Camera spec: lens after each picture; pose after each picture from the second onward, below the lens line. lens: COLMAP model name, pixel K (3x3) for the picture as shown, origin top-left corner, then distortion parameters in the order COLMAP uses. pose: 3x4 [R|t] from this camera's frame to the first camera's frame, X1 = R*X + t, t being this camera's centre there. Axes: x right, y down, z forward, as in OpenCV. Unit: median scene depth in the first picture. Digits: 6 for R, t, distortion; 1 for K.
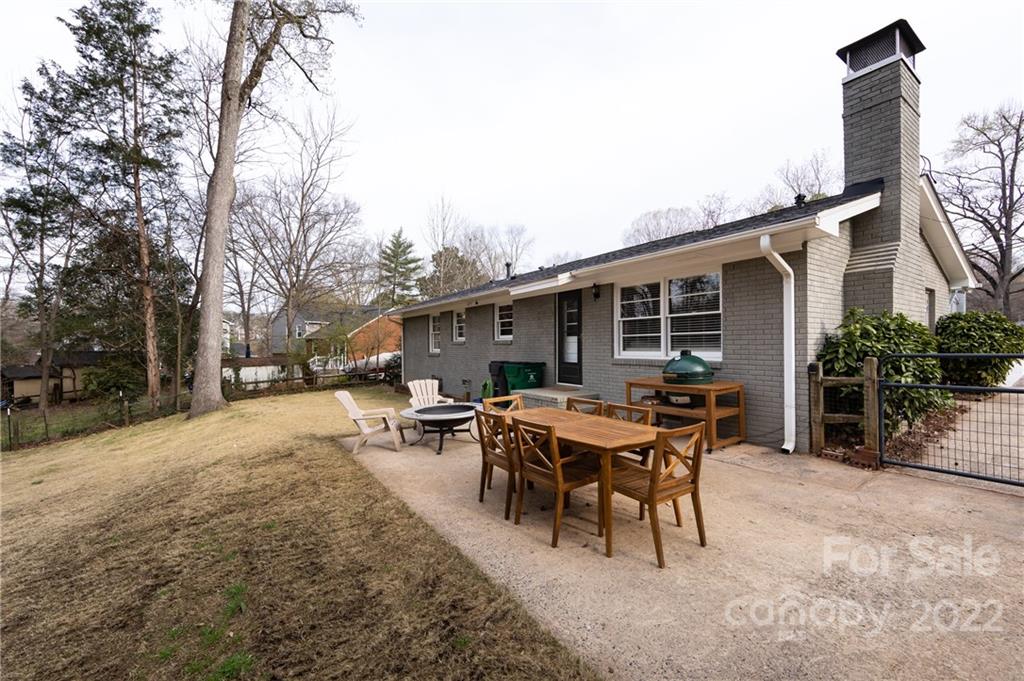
lens RADIAL K [[406.4, 0, 519.7], [0, 406.4, 347.3], [0, 0, 1]] dist [0.000963, -0.001179]
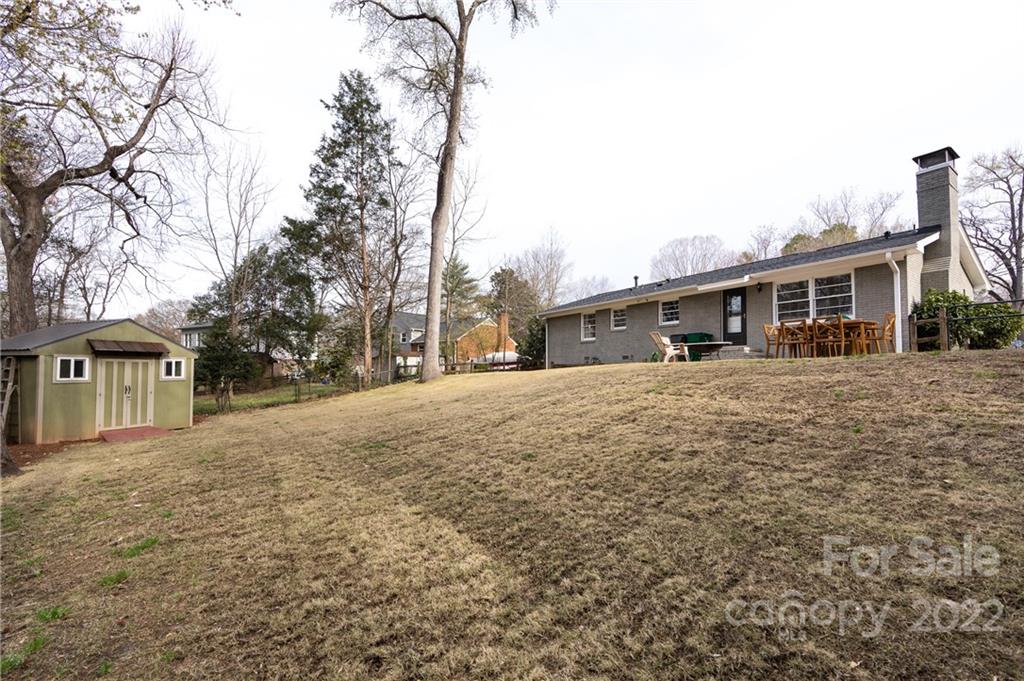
lens RADIAL K [[406.4, 0, 517.3], [0, 406.4, 355.6], [0, 0, 1]] dist [0.000963, -0.001179]
pose [[0.999717, 0.013579, -0.019512, -0.400921], [-0.014338, 0.999125, -0.039299, 0.116438], [0.018961, 0.039568, 0.999037, -0.353428]]
